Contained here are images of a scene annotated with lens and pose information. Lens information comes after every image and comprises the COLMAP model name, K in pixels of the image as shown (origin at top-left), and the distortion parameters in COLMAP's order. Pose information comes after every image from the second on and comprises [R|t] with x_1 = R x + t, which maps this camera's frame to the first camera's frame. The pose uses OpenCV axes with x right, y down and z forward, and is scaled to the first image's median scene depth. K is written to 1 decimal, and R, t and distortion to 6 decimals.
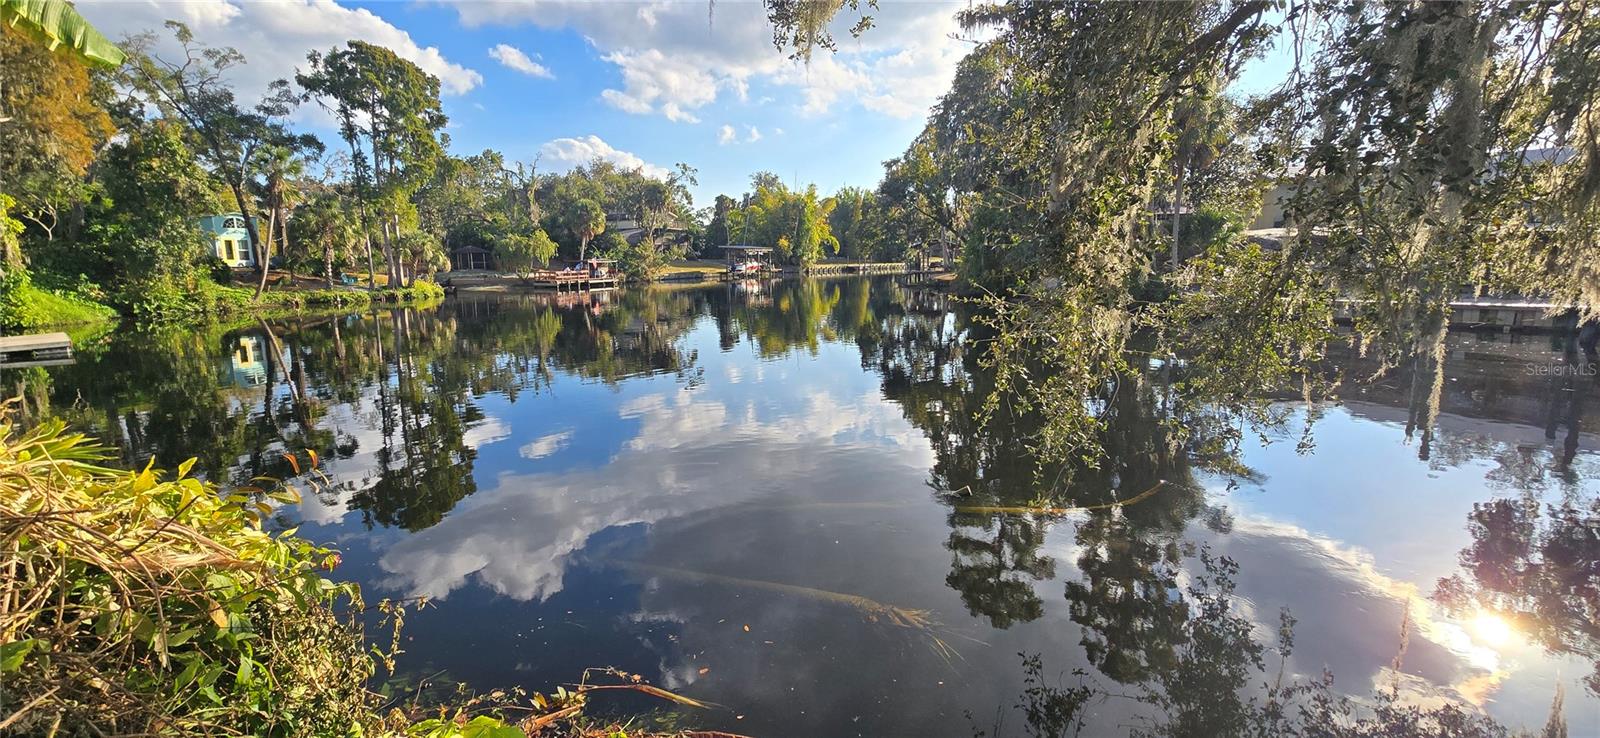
lens RADIAL K [[662.4, 0, 794.4], [0, 662.4, 345.0], [0, 0, 1]] dist [0.000240, 0.000121]
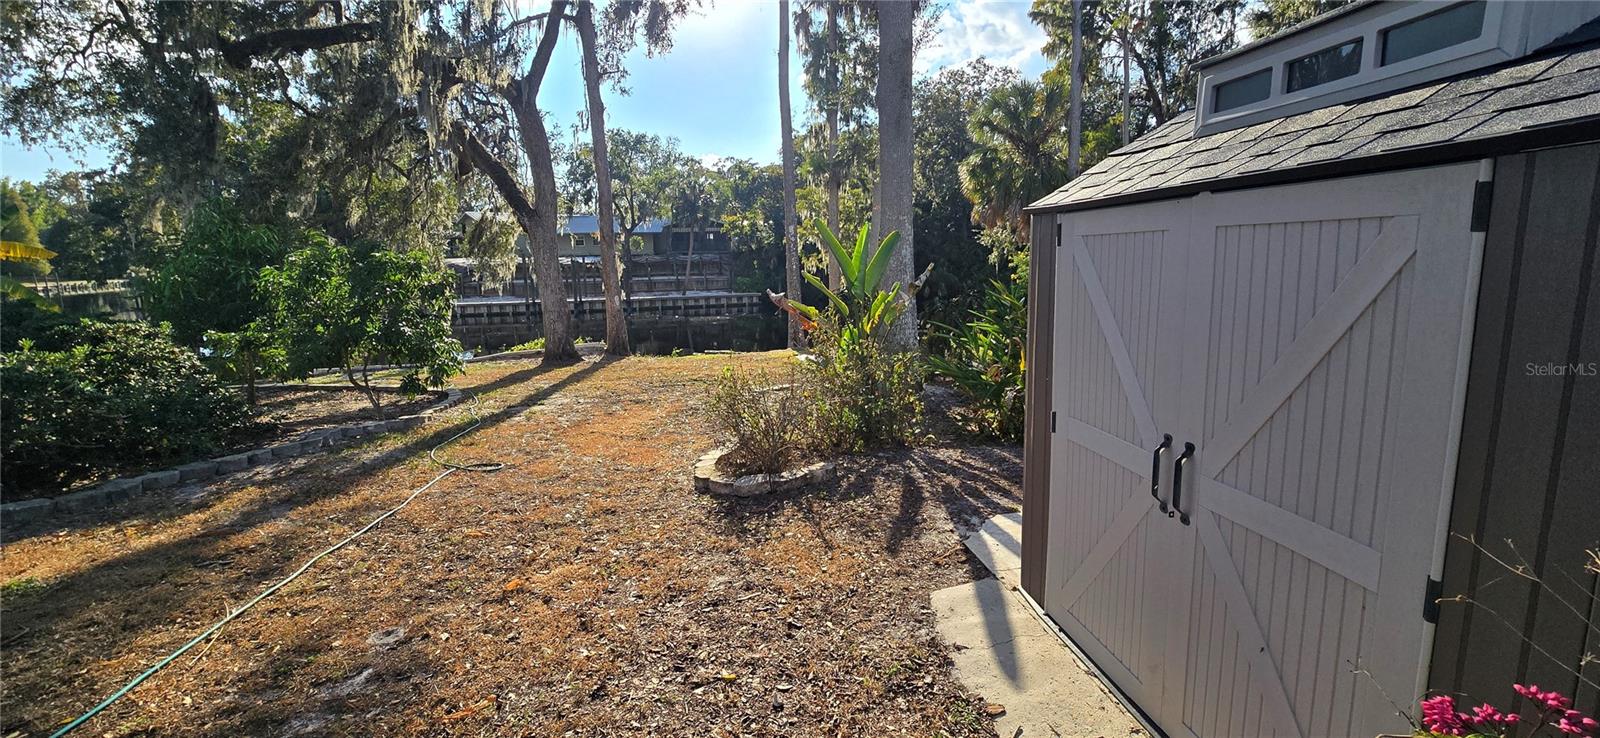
lens RADIAL K [[656.8, 0, 799.9], [0, 656.8, 350.0], [0, 0, 1]] dist [-0.003458, 0.000461]
pose [[0.557624, -0.118615, 0.821576, -0.051170], [0.118346, 0.990988, 0.062749, 0.012628], [-0.821614, 0.062240, 0.566636, -0.183769]]
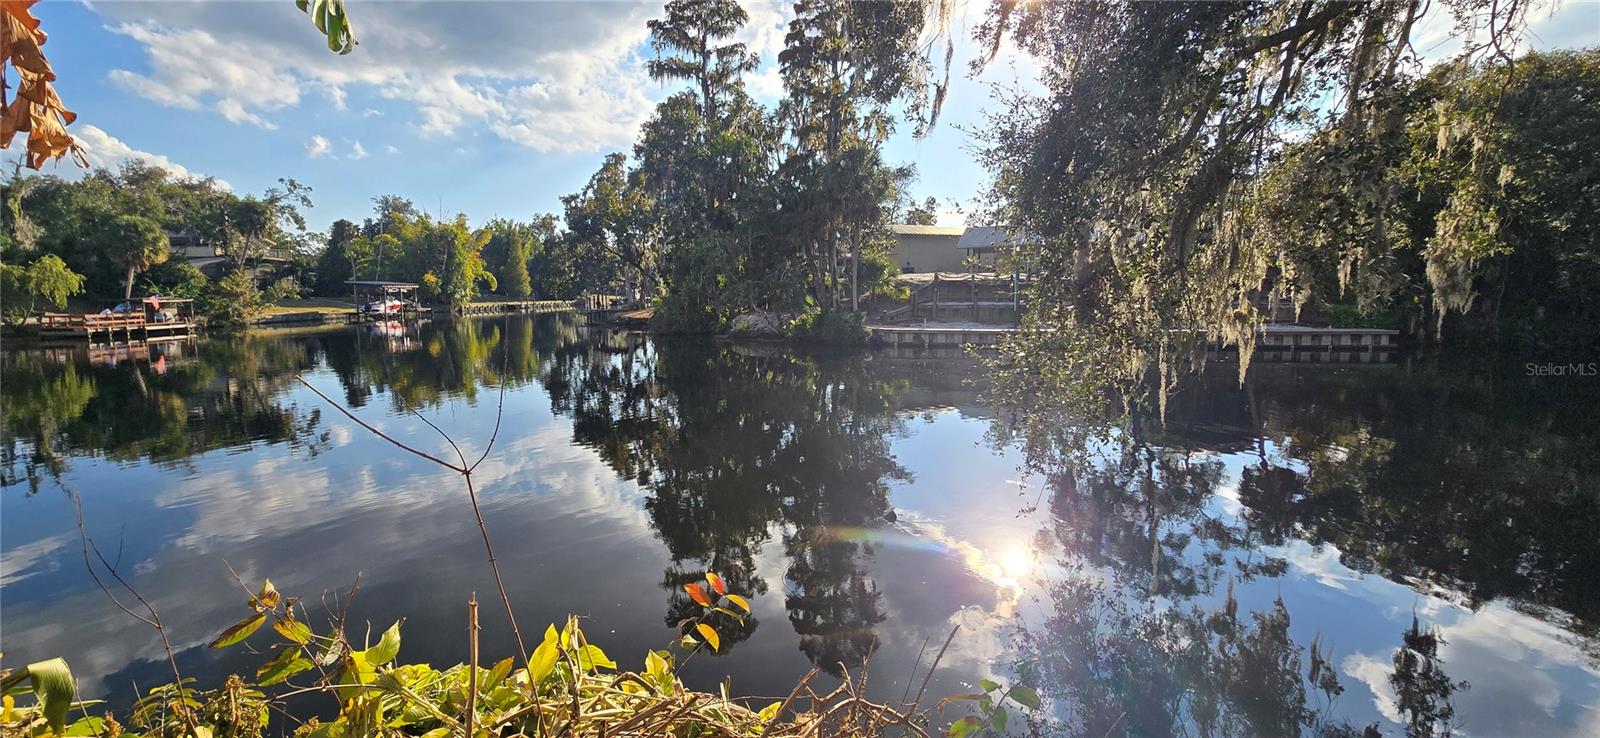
lens RADIAL K [[656.8, 0, 799.9], [0, 656.8, 350.0], [0, 0, 1]] dist [-0.003458, 0.000461]
pose [[0.866214, -0.040285, 0.498047, -0.033291], [0.063814, 0.997502, -0.030304, -0.002766], [-0.495582, 0.058032, 0.866621, 0.013058]]
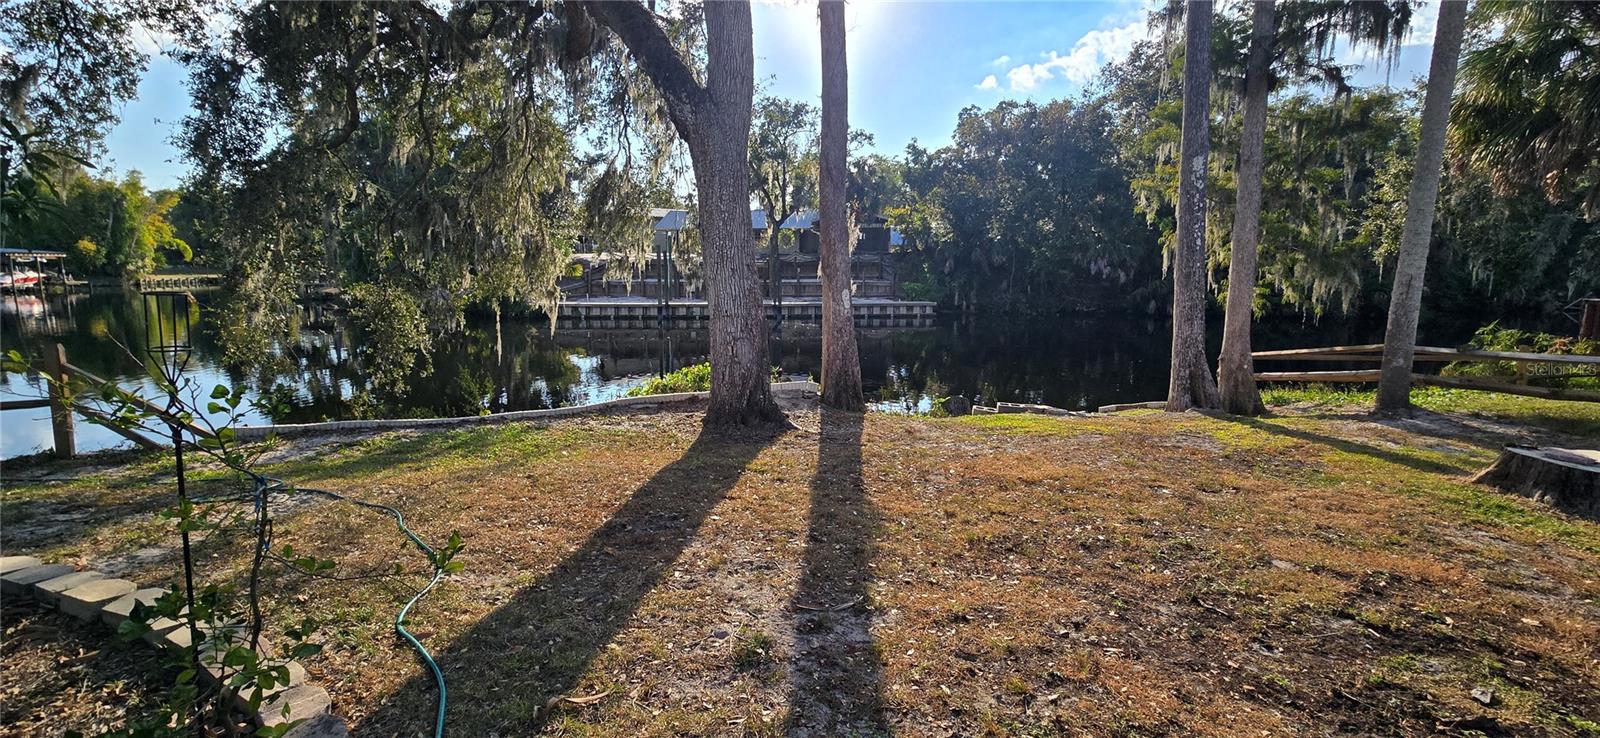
lens RADIAL K [[656.8, 0, 799.9], [0, 656.8, 350.0], [0, 0, 1]] dist [-0.003458, 0.000461]
pose [[0.695186, -0.077976, 0.714588, 0.006401], [0.082485, 0.996186, 0.028459, 0.008033], [-0.714082, 0.039159, 0.698966, -0.091214]]
